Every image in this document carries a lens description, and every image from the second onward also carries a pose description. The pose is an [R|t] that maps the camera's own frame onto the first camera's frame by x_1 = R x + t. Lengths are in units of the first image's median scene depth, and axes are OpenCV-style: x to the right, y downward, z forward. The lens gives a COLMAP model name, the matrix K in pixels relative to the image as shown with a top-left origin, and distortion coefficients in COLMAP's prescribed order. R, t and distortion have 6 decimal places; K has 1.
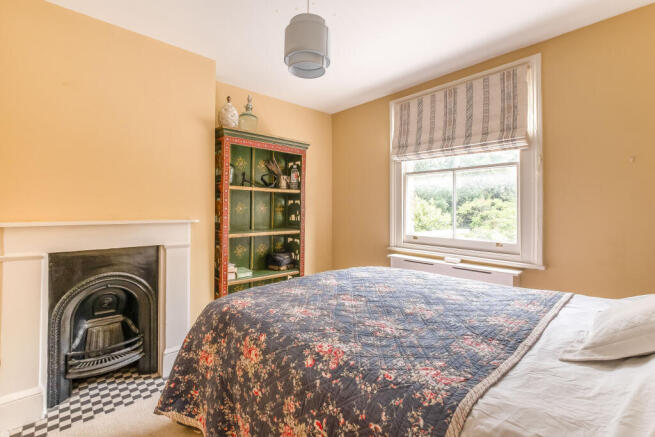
lens RADIAL K [[294.5, 0, 324.5], [0, 294.5, 213.5], [0, 0, 1]] dist [-0.002402, 0.000081]
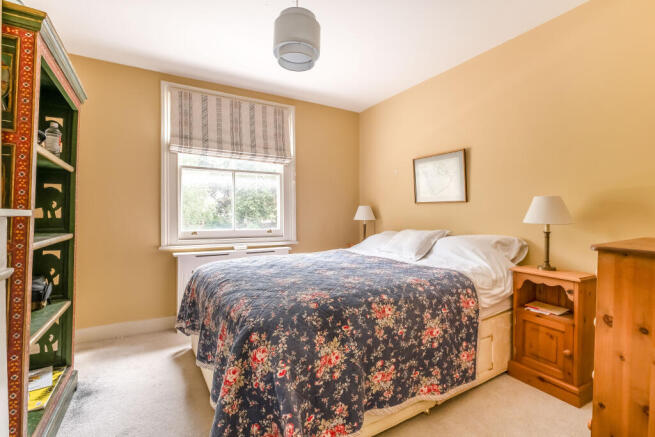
lens RADIAL K [[294.5, 0, 322.9], [0, 294.5, 217.2], [0, 0, 1]] dist [-0.002402, 0.000081]
pose [[0.226028, -0.014077, 0.974019, -0.649962], [0.013697, 0.999843, 0.011272, 0.027229], [-0.974024, 0.010793, 0.226185, 0.420905]]
